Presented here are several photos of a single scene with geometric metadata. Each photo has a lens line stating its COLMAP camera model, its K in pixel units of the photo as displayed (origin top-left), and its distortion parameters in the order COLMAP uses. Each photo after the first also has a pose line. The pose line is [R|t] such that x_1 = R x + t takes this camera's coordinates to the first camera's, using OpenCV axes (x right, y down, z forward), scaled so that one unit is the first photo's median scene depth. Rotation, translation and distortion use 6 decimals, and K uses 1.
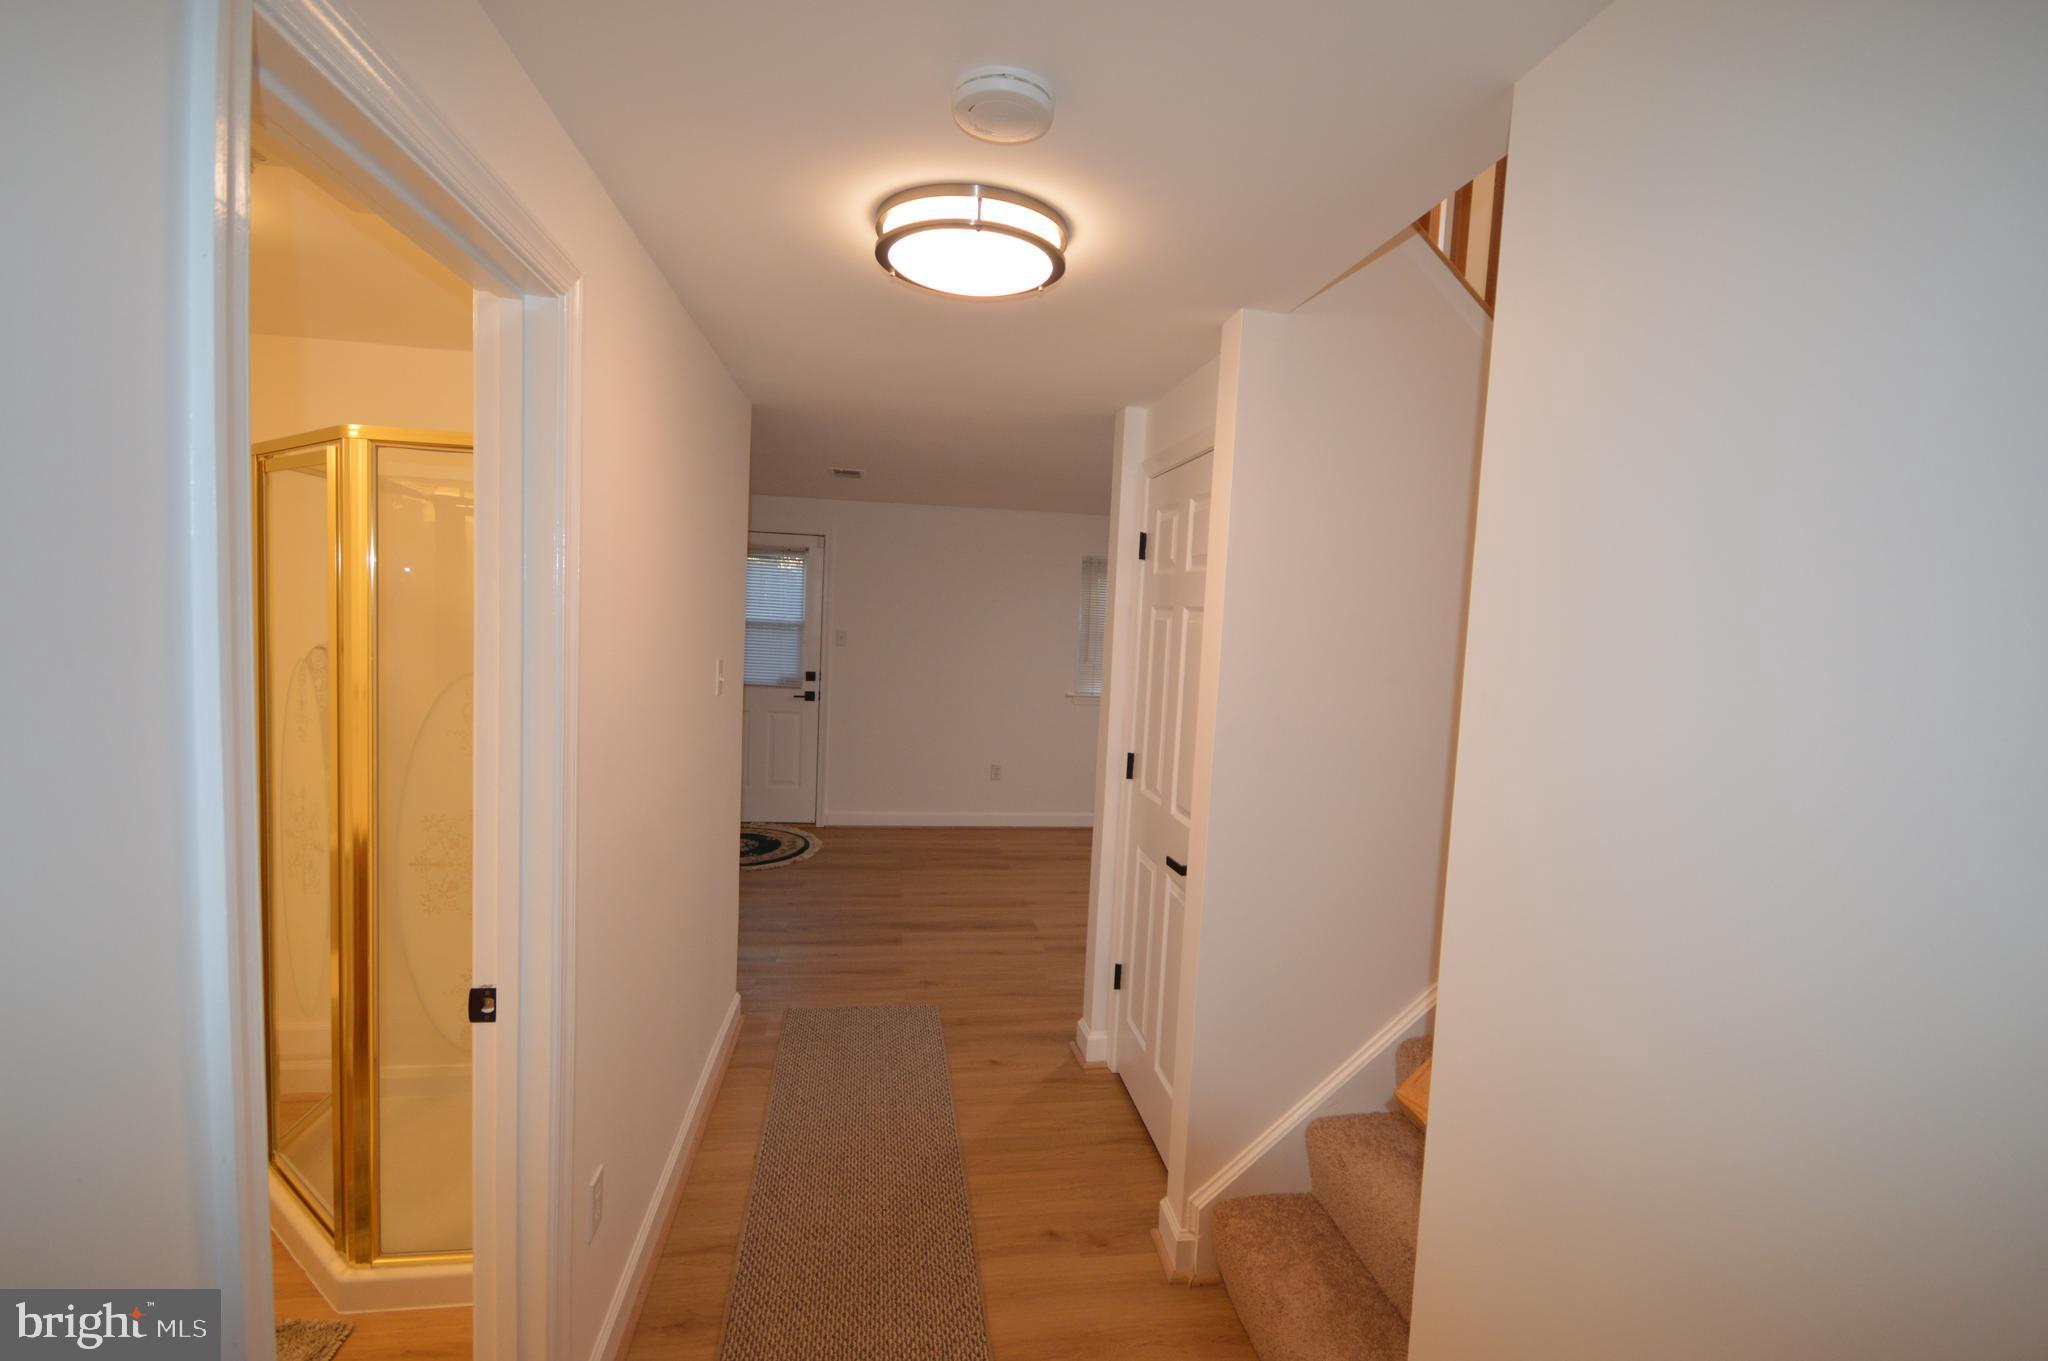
lens RADIAL K [[894.7, 0, 1024.0], [0, 894.7, 680.5], [0, 0, 1]] dist [0.000019, 0.000009]
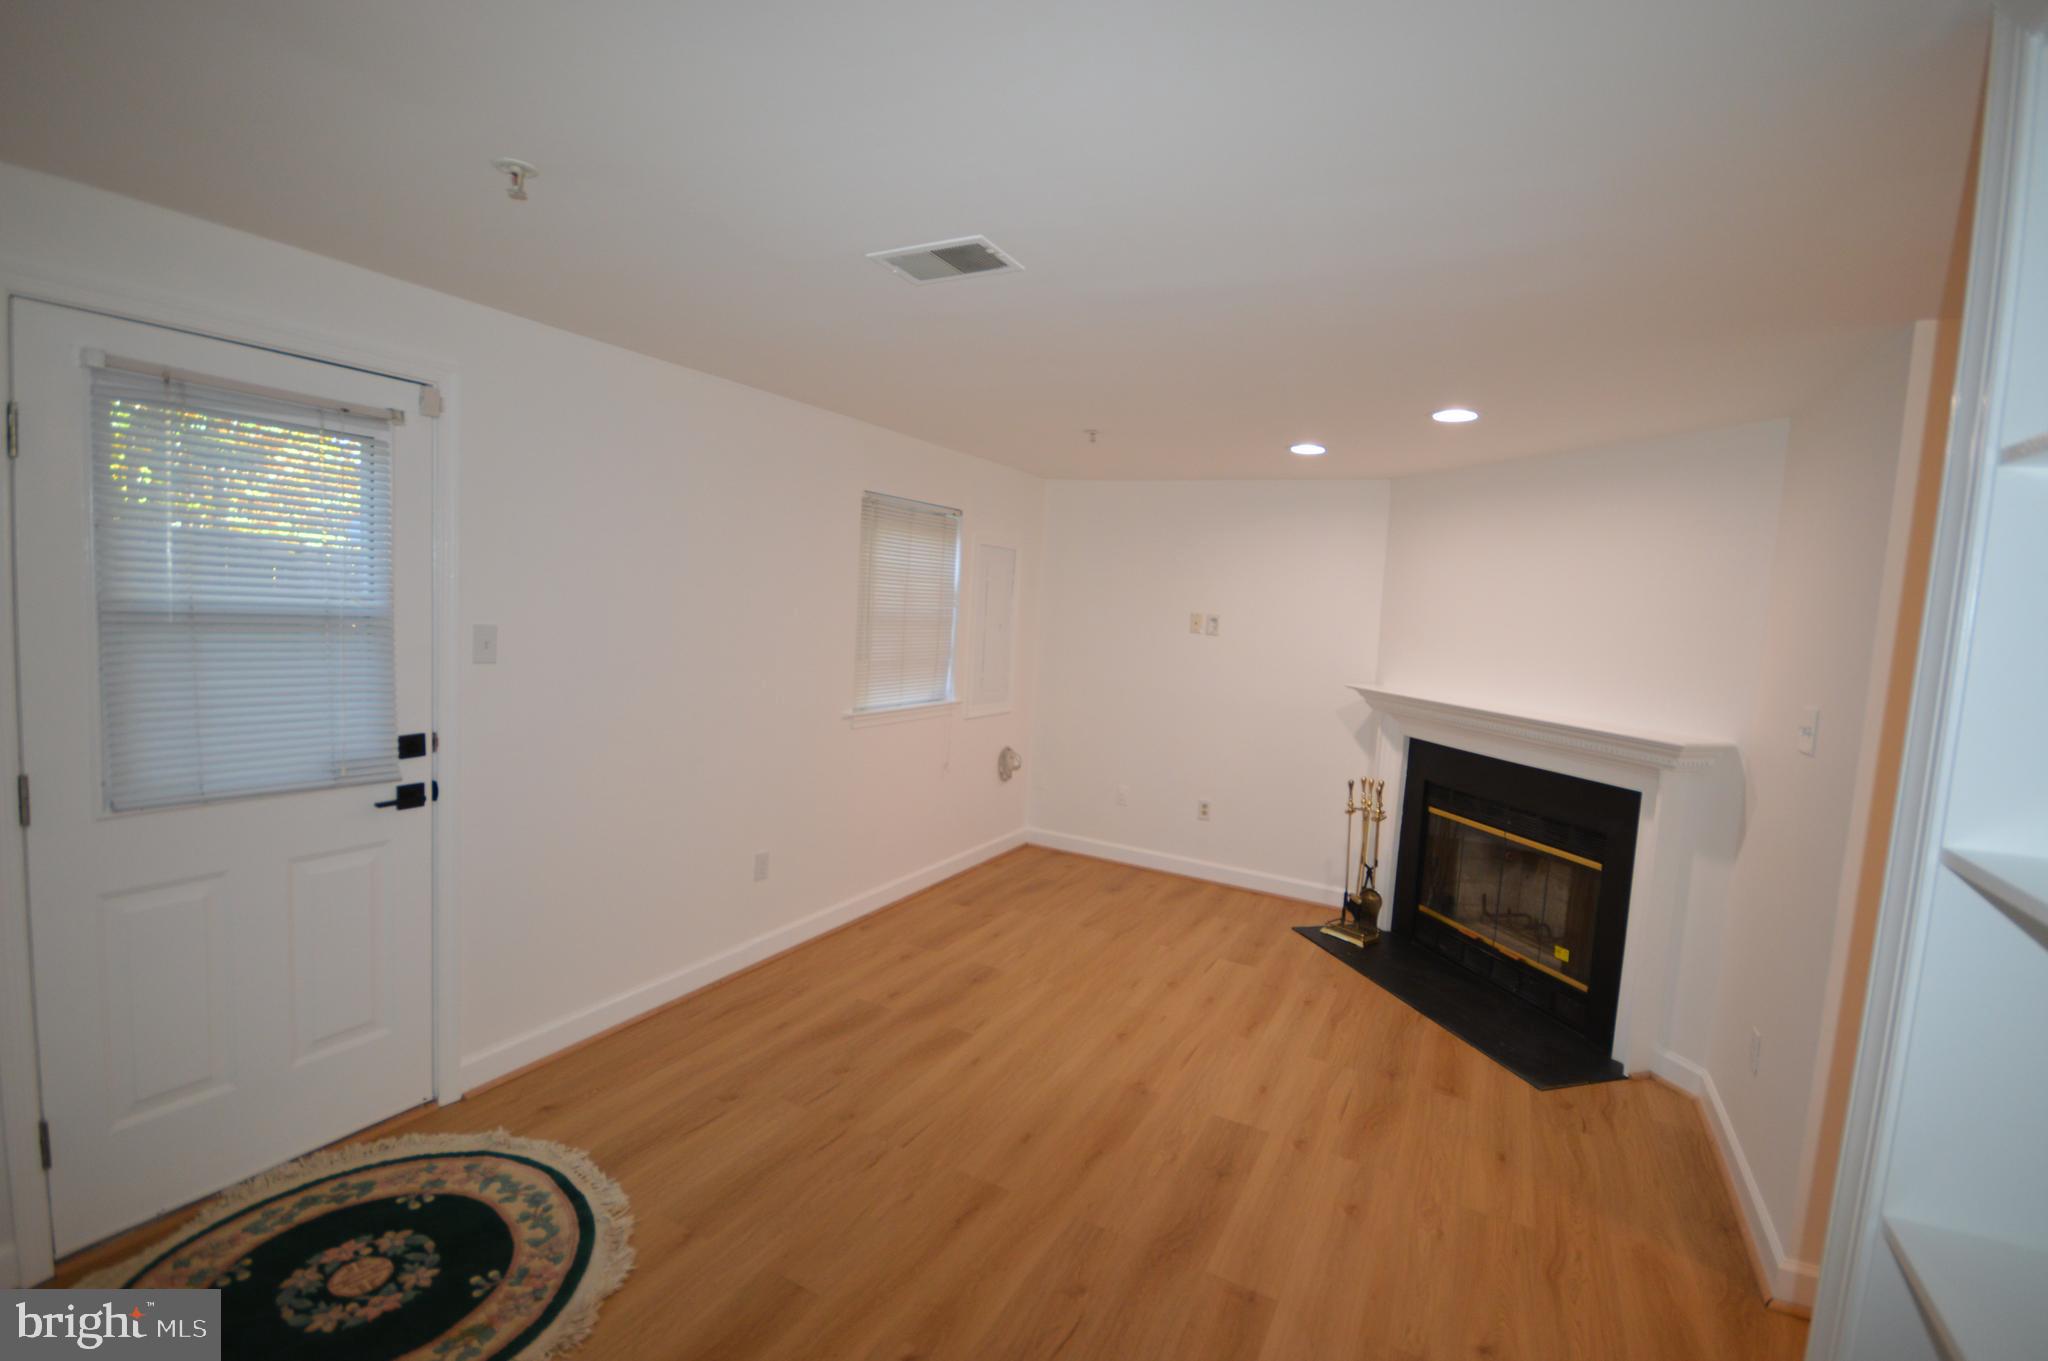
lens RADIAL K [[894.7, 0, 1024.0], [0, 894.7, 680.5], [0, 0, 1]] dist [0.000019, 0.000009]
pose [[0.622183, -0.084828, 0.778263, -0.378665], [0.049450, 0.996385, 0.069070, -0.047745], [-0.781309, -0.004489, 0.624129, 0.550662]]
